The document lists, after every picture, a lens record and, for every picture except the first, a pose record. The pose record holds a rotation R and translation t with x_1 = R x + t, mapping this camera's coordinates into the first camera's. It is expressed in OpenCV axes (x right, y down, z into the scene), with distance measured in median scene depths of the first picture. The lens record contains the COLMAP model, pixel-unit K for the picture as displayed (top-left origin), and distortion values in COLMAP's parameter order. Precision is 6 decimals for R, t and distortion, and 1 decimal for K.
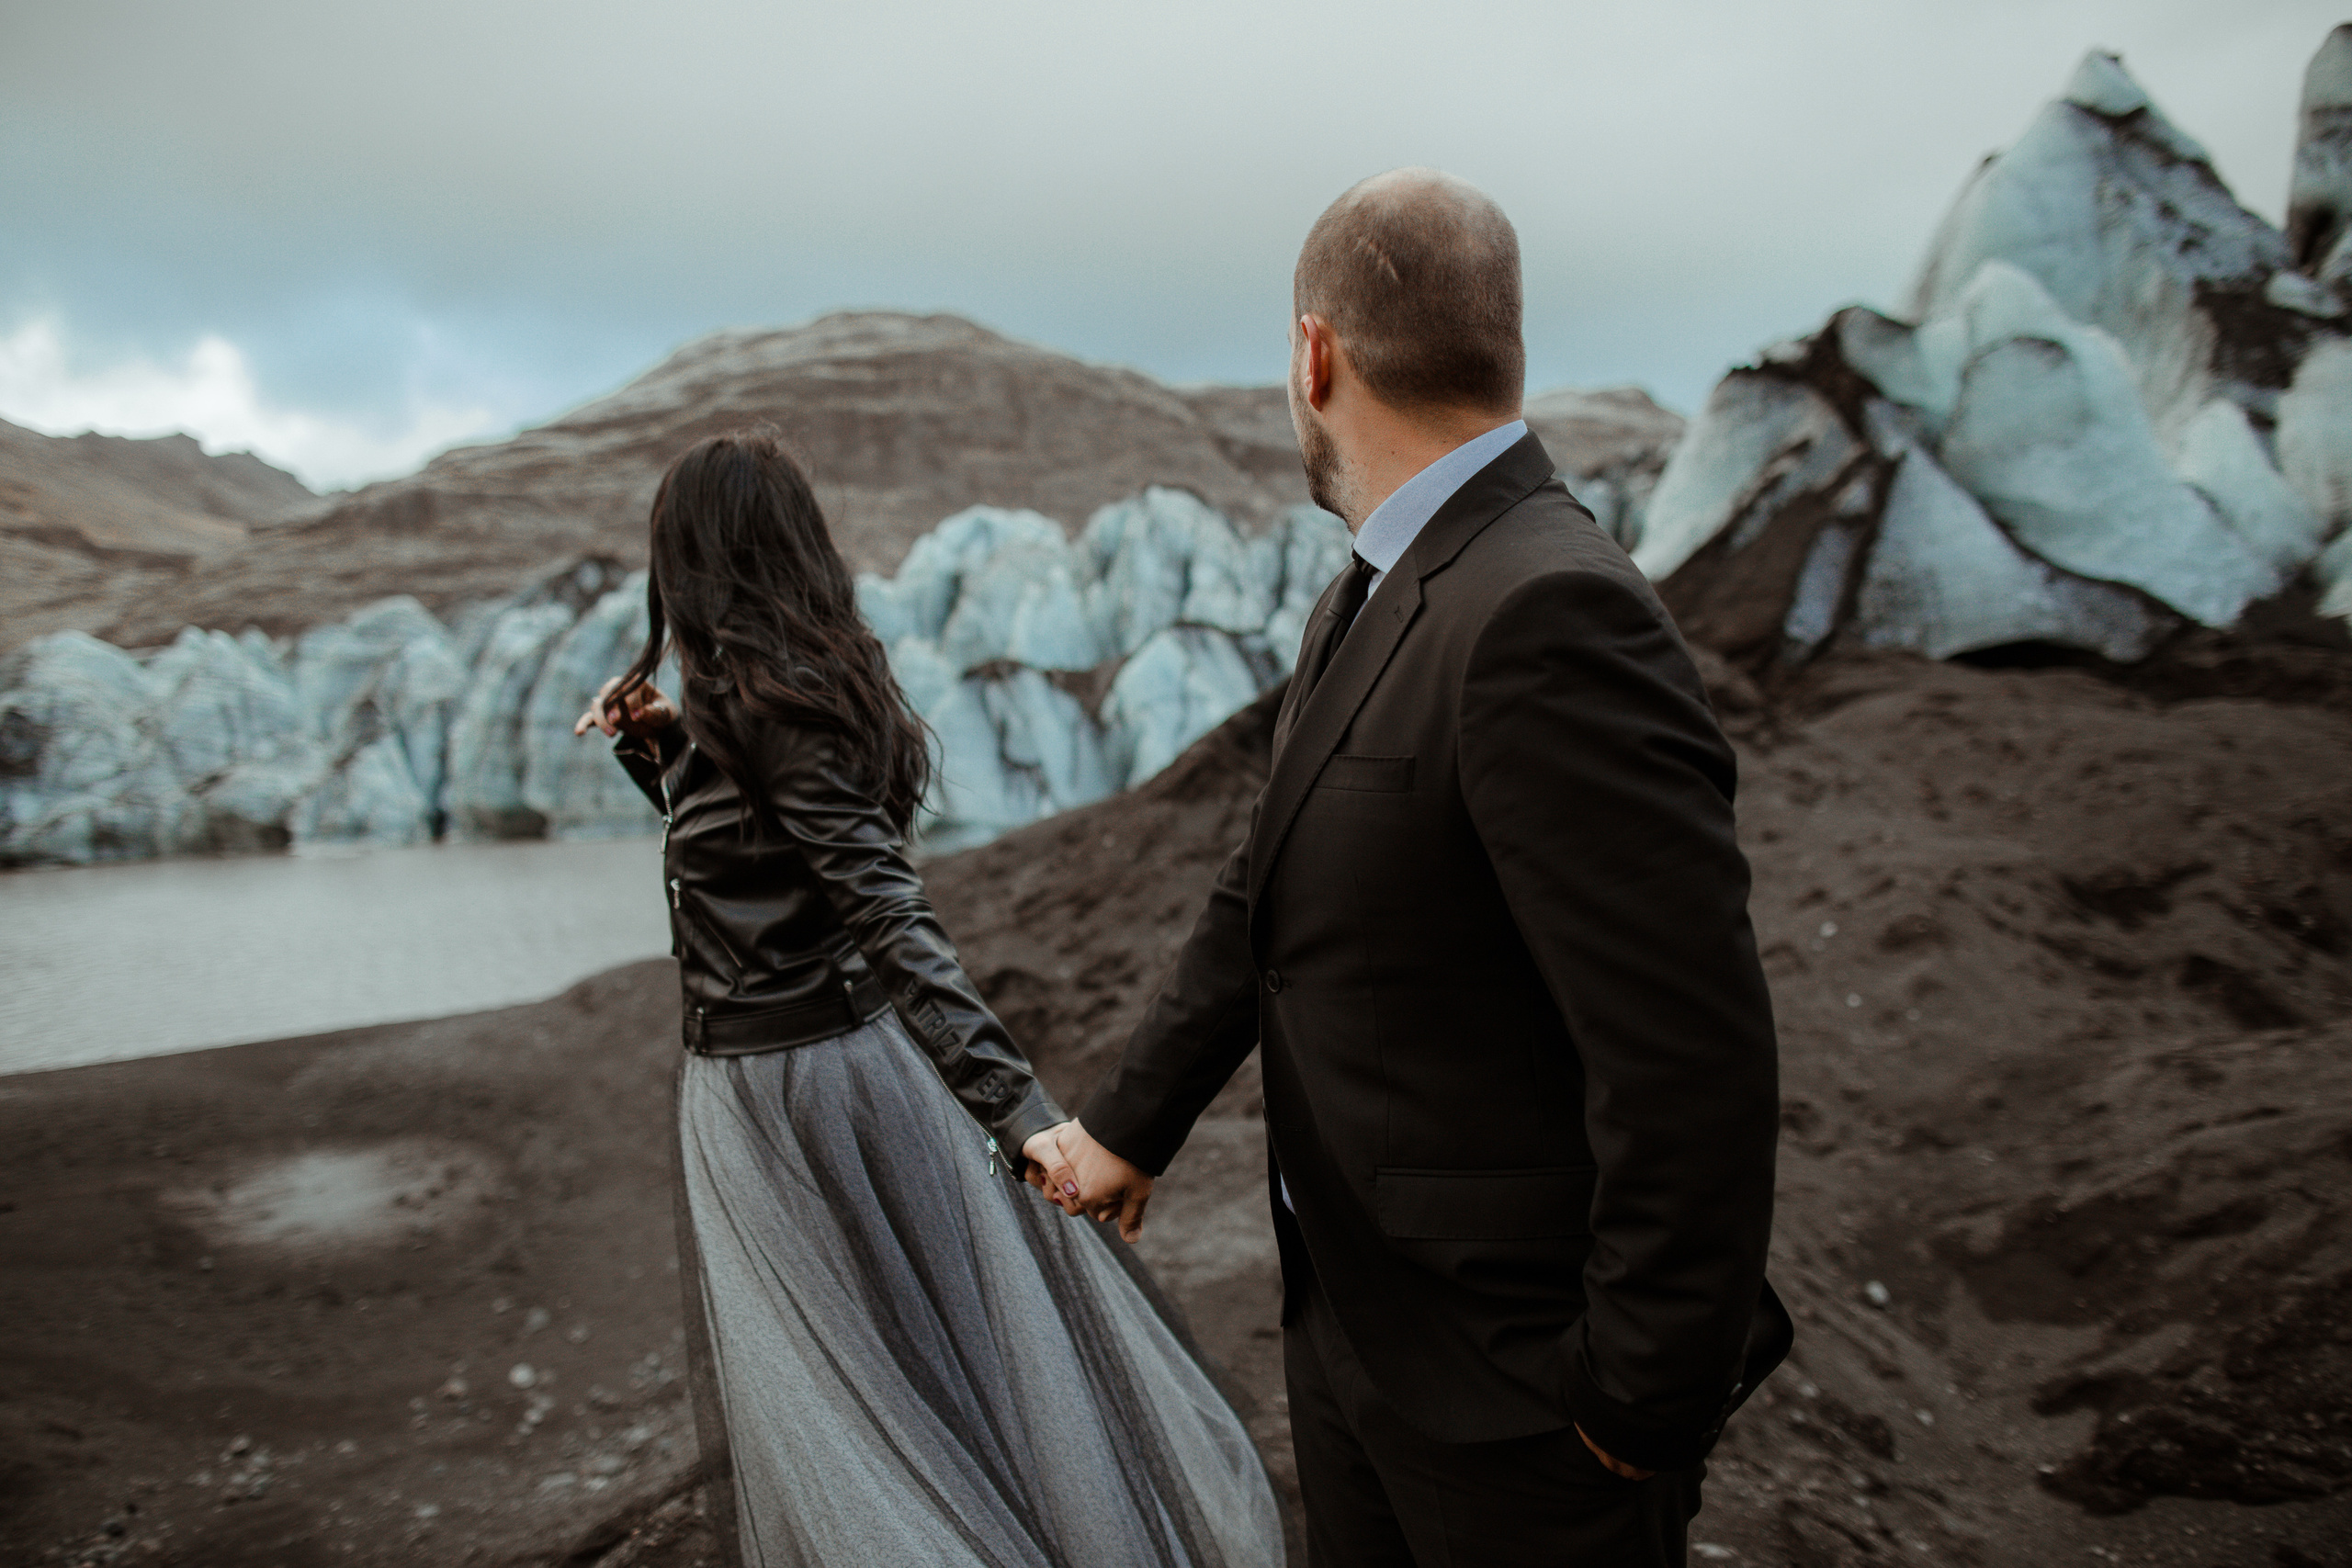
lens RADIAL K [[1608.7, 0, 1165.5], [0, 1608.7, 790.3], [0, 0, 1]] dist [-0.056213, 0.049022]
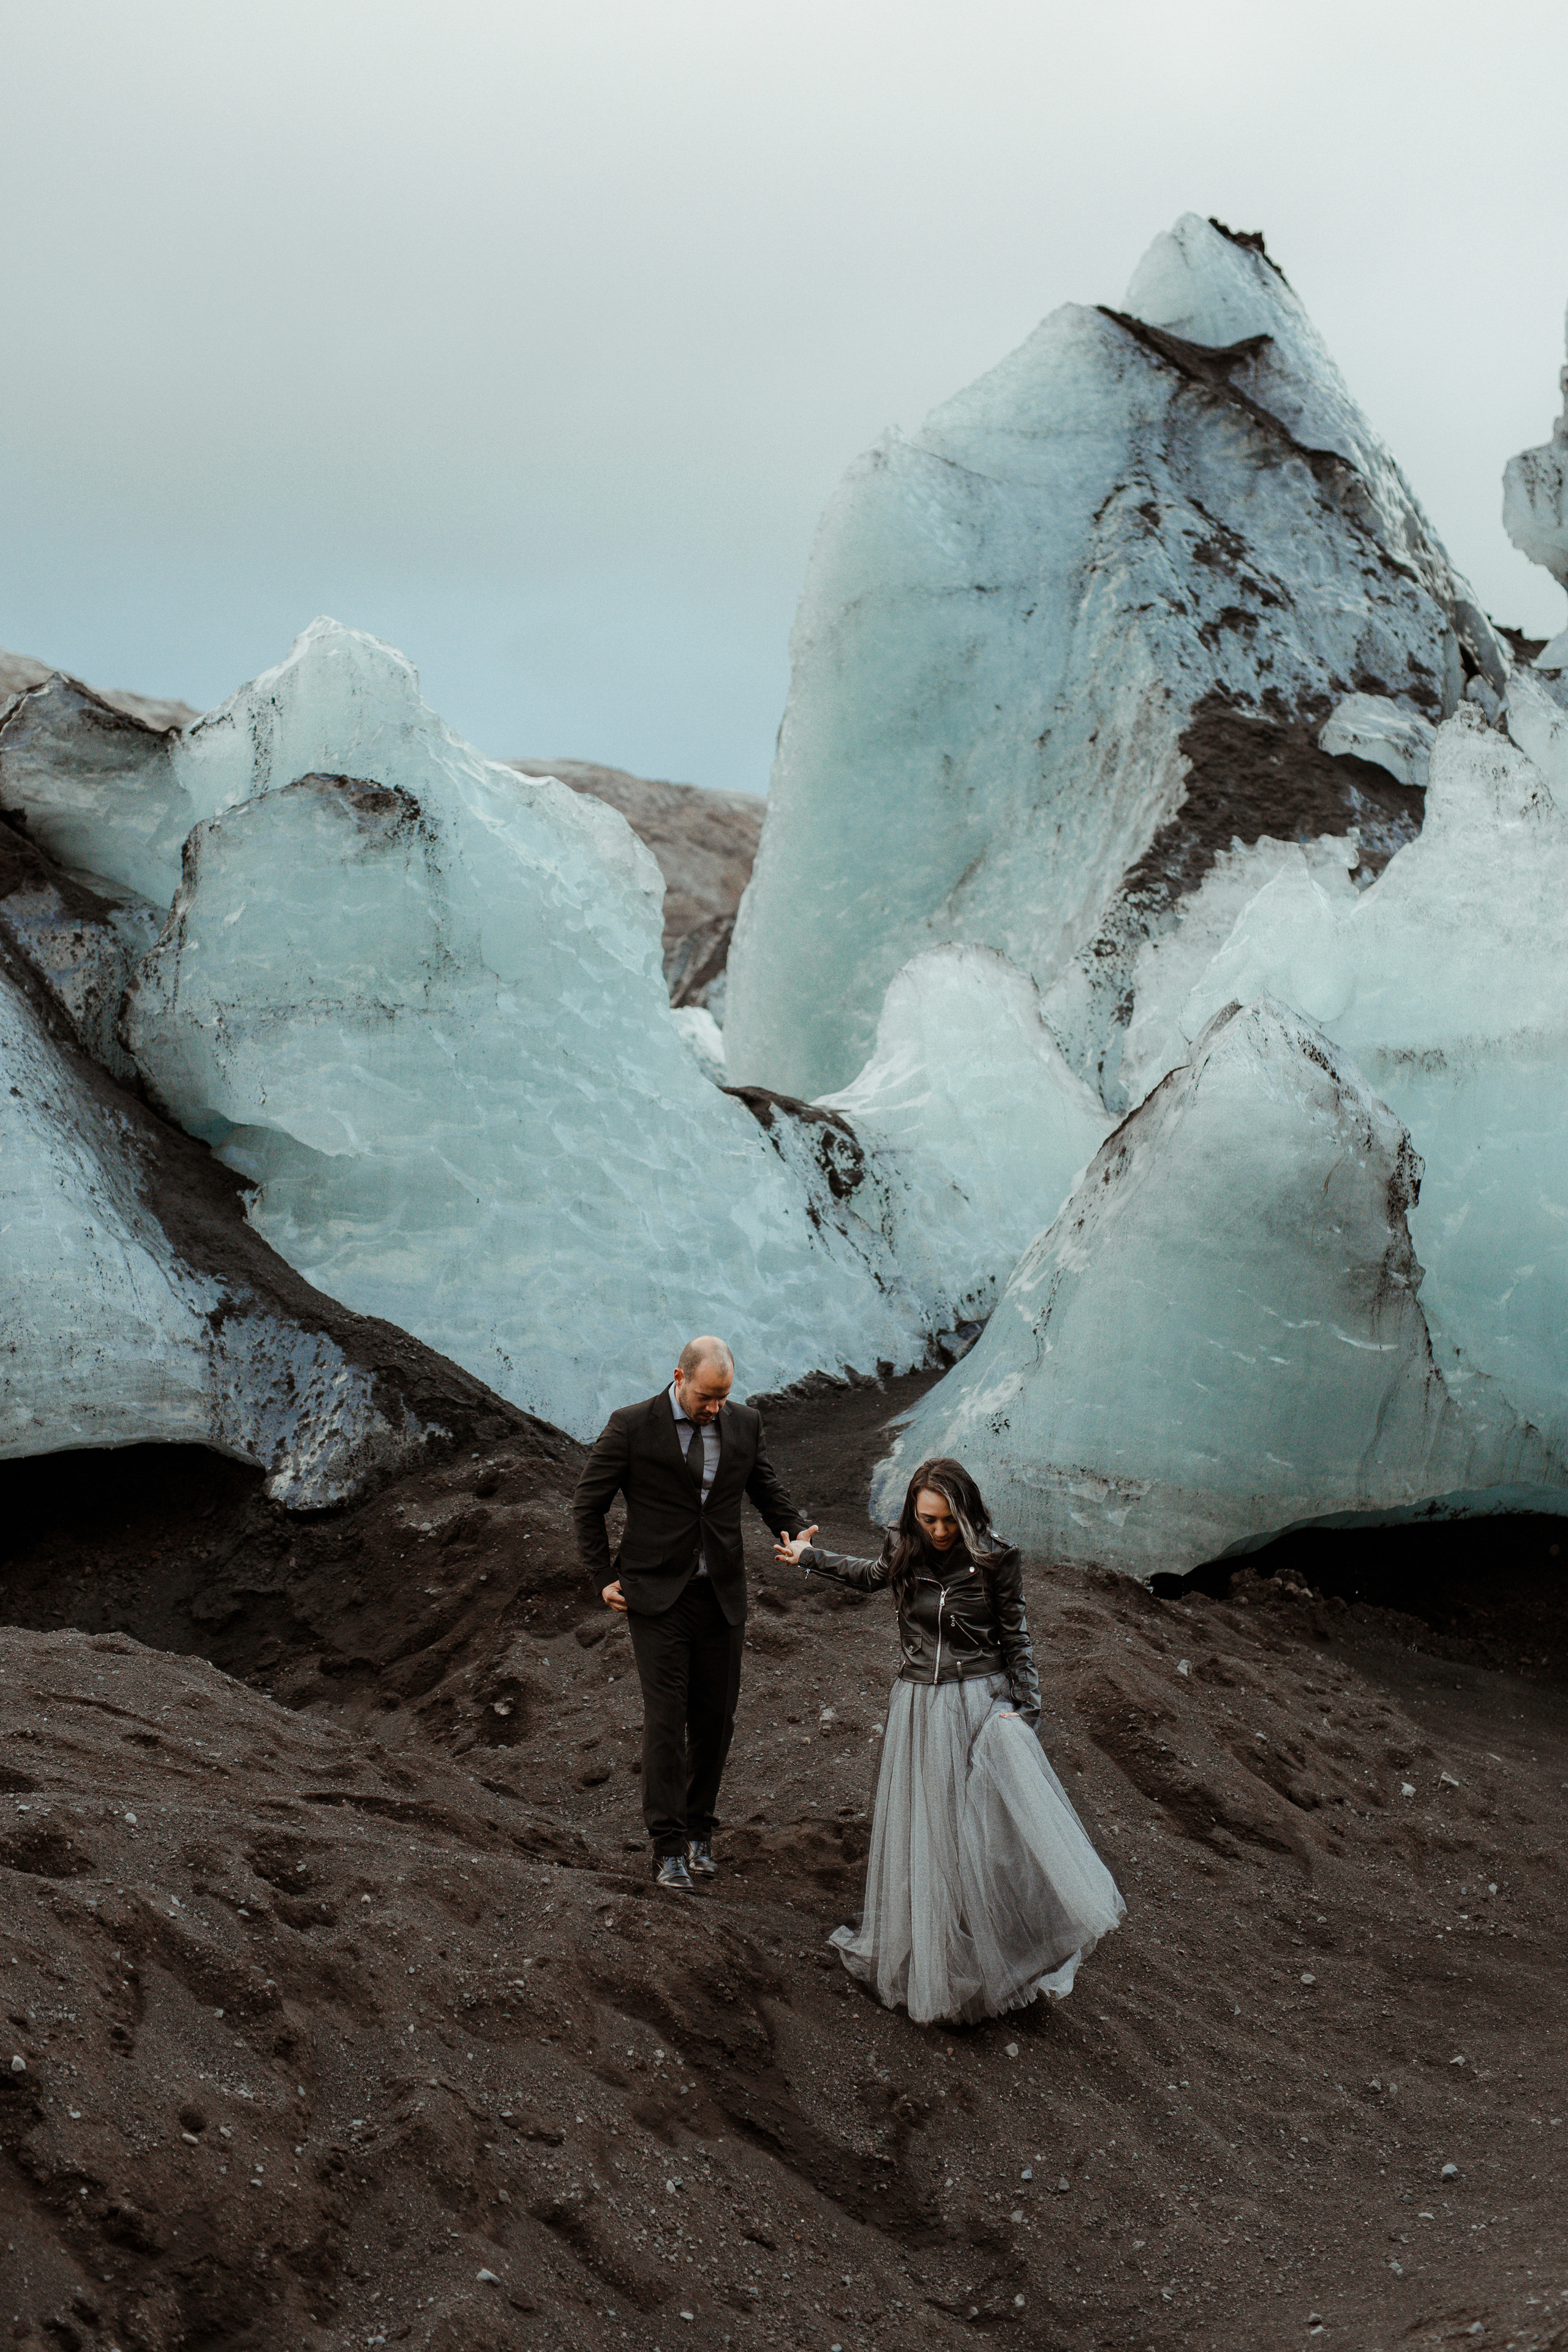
lens RADIAL K [[3469.3, 0, 738.2], [0, 3469.3, 1167.1], [0, 0, 1]] dist [-0.007256, 0.055200]
pose [[0.988237, 0.064744, 0.138547, 0.070691], [-0.045826, 0.989701, -0.135618, -0.006100], [-0.145900, 0.127673, 0.981026, 0.002033]]
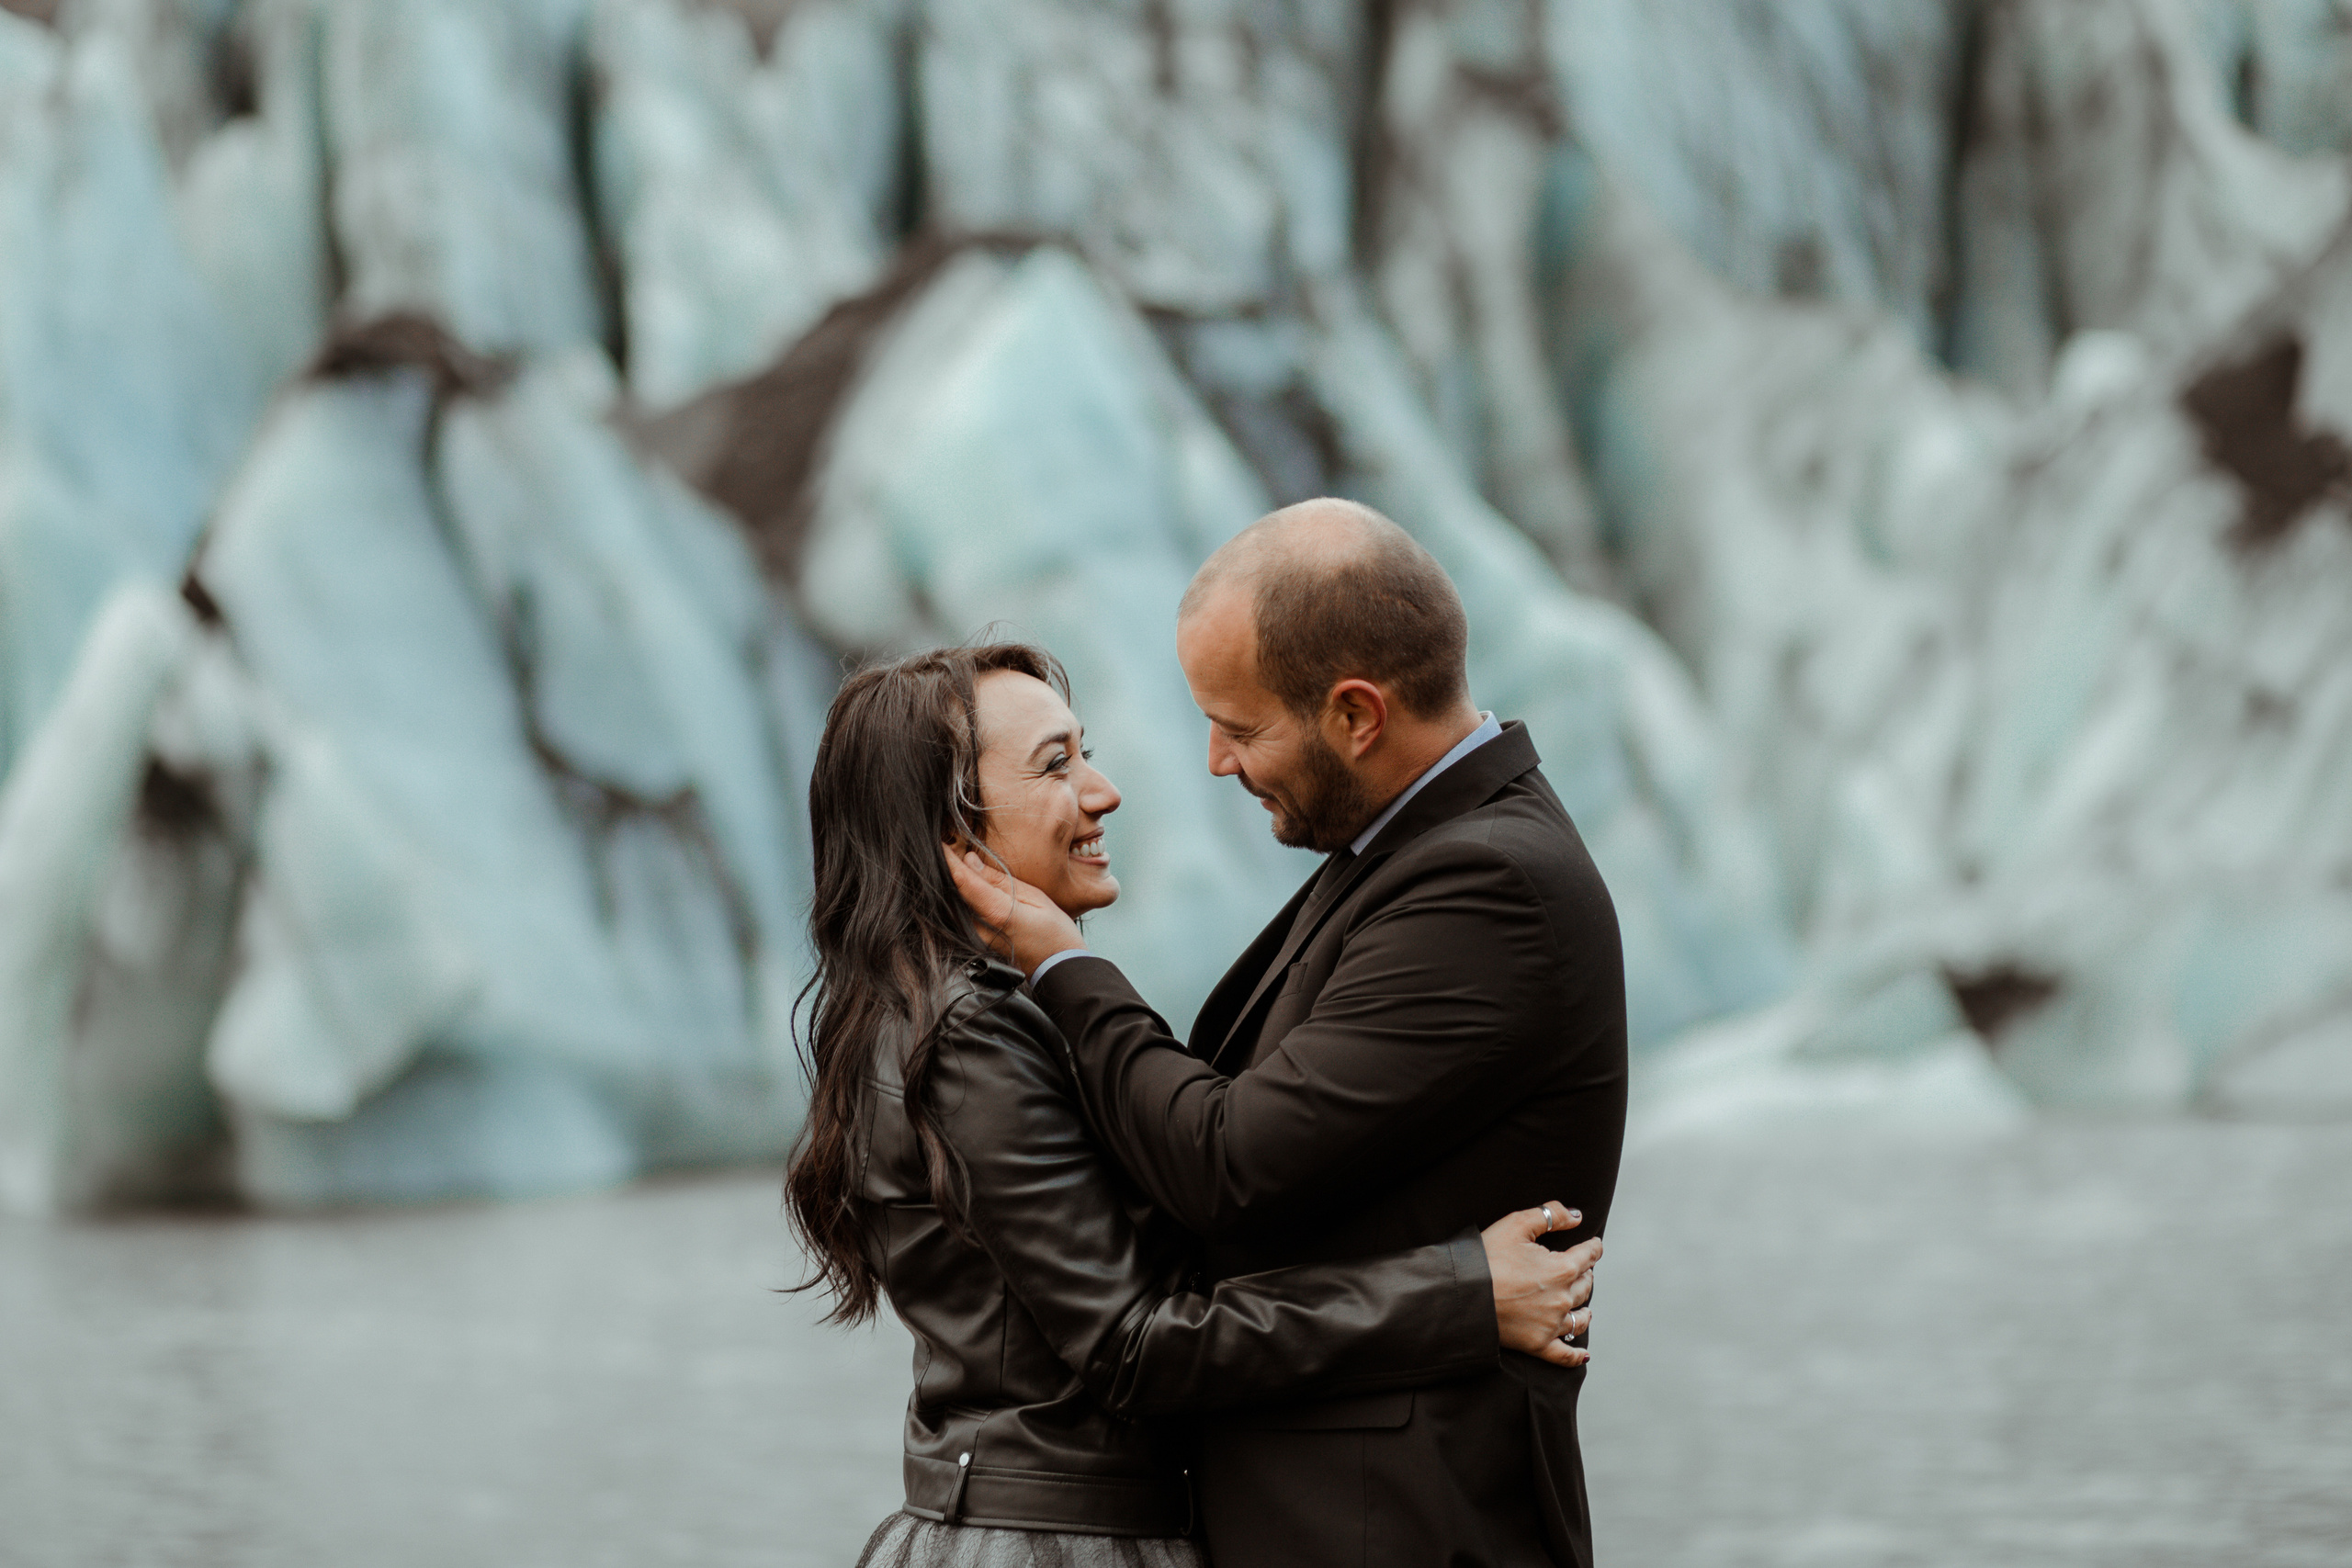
lens RADIAL K [[6097.3, 0, 1174.3], [0, 6097.3, 786.1], [0, 0, 1]] dist [-0.014757, -0.492301]
pose [[0.957114, 0.029365, 0.288220, -0.160847], [-0.008751, 0.997326, -0.072550, 0.025266], [-0.289579, 0.066916, 0.954812, 0.145423]]
